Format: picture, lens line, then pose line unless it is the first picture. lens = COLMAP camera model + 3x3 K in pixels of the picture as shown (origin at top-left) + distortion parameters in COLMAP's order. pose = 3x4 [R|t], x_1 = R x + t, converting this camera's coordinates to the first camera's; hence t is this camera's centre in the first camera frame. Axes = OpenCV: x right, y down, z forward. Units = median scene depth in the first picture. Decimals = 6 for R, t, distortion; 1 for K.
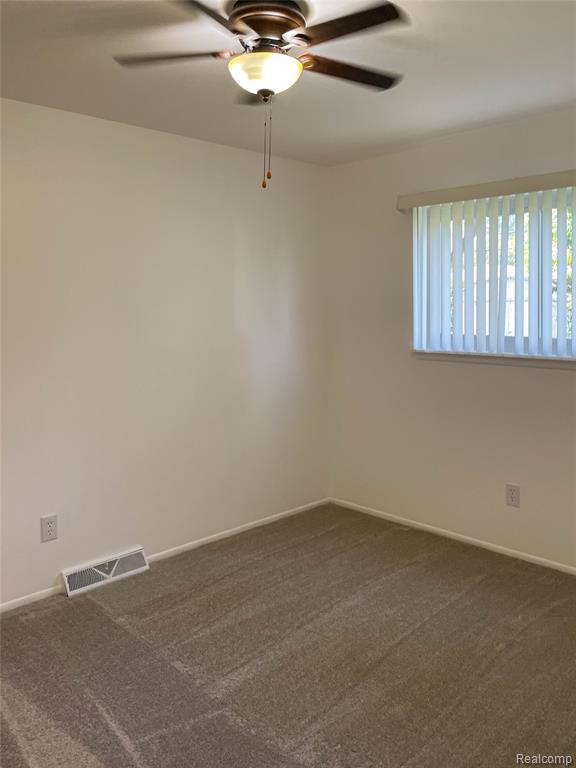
lens RADIAL K [[621.9, 0, 292.8], [0, 621.9, 359.0], [0, 0, 1]] dist [-0.010712, -0.004409]
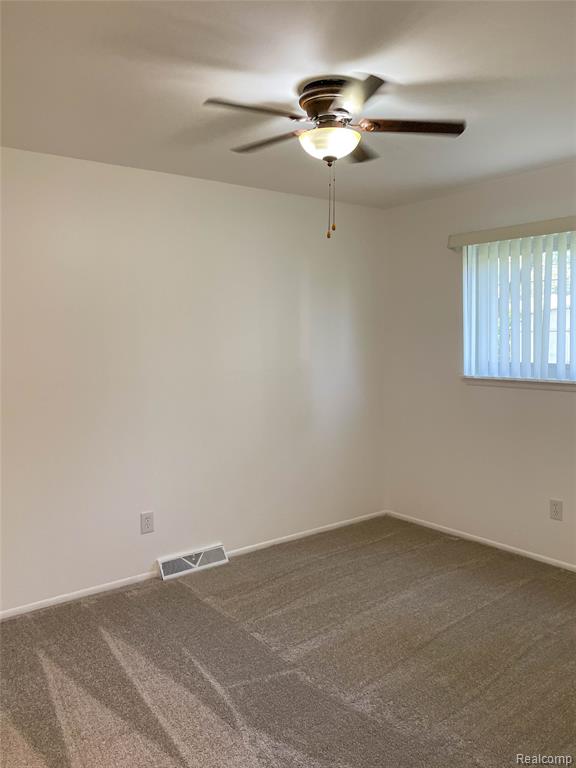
lens RADIAL K [[621.9, 0, 292.8], [0, 621.9, 359.0], [0, 0, 1]] dist [-0.010712, -0.004409]
pose [[0.995556, -0.000004, -0.094171, -0.002145], [-0.004647, 0.998780, -0.049170, 0.016646], [0.094056, 0.049389, 0.994341, -0.180143]]
